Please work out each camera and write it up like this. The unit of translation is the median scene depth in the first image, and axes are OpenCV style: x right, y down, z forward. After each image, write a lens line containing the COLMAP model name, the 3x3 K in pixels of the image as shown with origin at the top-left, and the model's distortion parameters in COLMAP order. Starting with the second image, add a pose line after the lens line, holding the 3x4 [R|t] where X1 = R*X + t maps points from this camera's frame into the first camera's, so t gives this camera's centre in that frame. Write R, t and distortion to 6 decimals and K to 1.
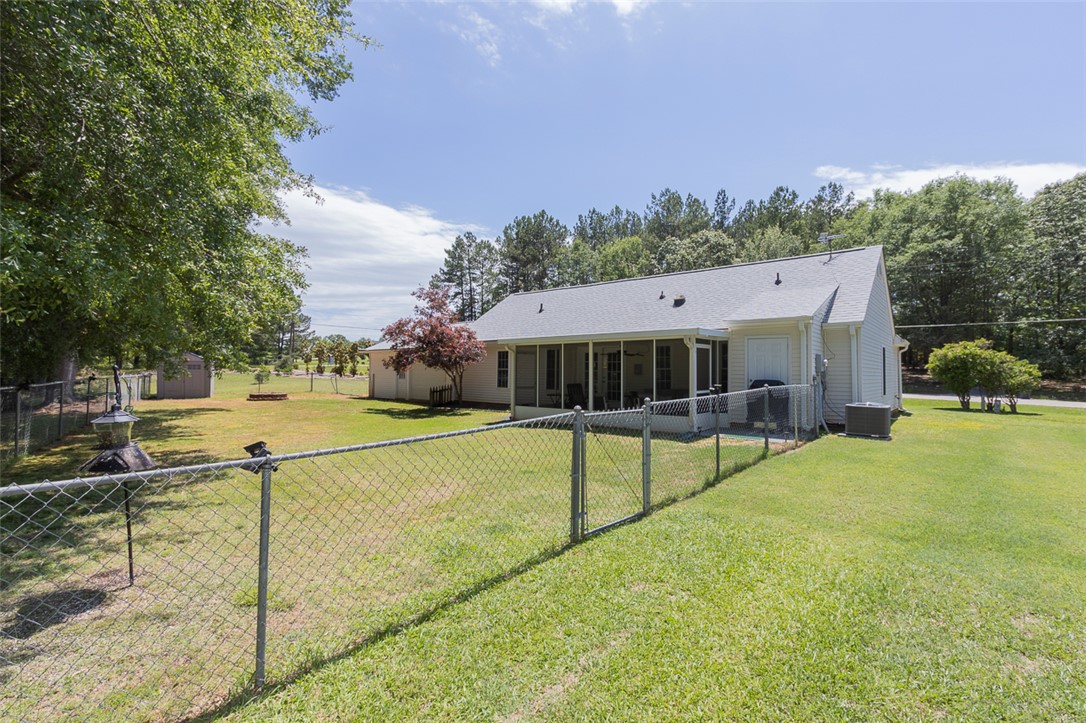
lens RADIAL K [[491.0, 0, 545.3], [0, 491.0, 358.1], [0, 0, 1]] dist [0.003820, -0.000432]
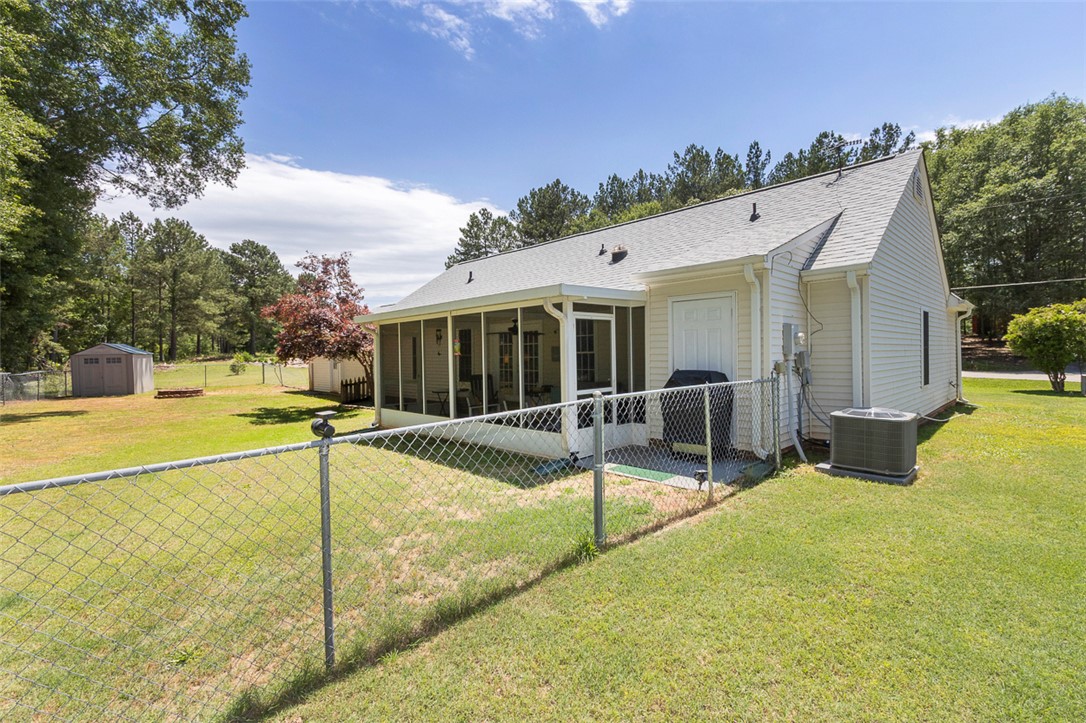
lens RADIAL K [[488.1, 0, 543.0], [0, 488.1, 361.5], [0, 0, 1]] dist [-0.006329, 0.006388]
pose [[0.994491, -0.021797, -0.102527, 0.095906], [0.026429, 0.998680, 0.044038, 0.001000], [0.101432, -0.046505, 0.993755, 0.117703]]
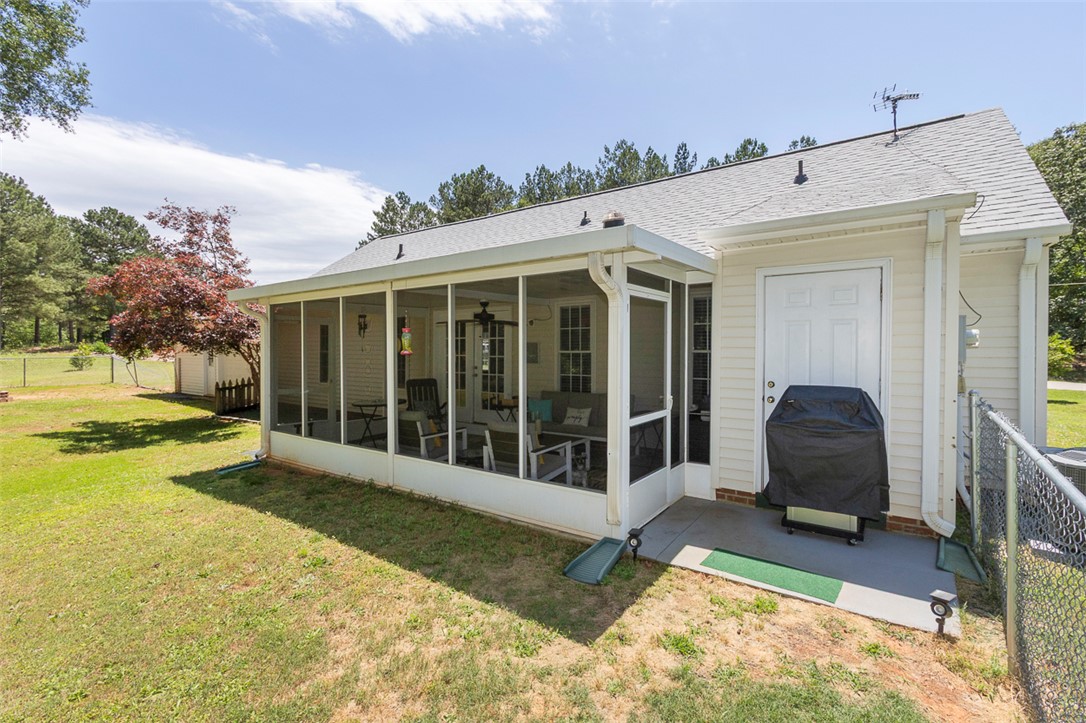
lens RADIAL K [[488.1, 0, 543.0], [0, 488.1, 361.5], [0, 0, 1]] dist [-0.006329, 0.006388]
pose [[0.997400, -0.007471, 0.071675, 0.064951], [0.003645, 0.998569, 0.053353, 0.001996], [-0.071971, -0.052953, 0.996000, 0.192489]]
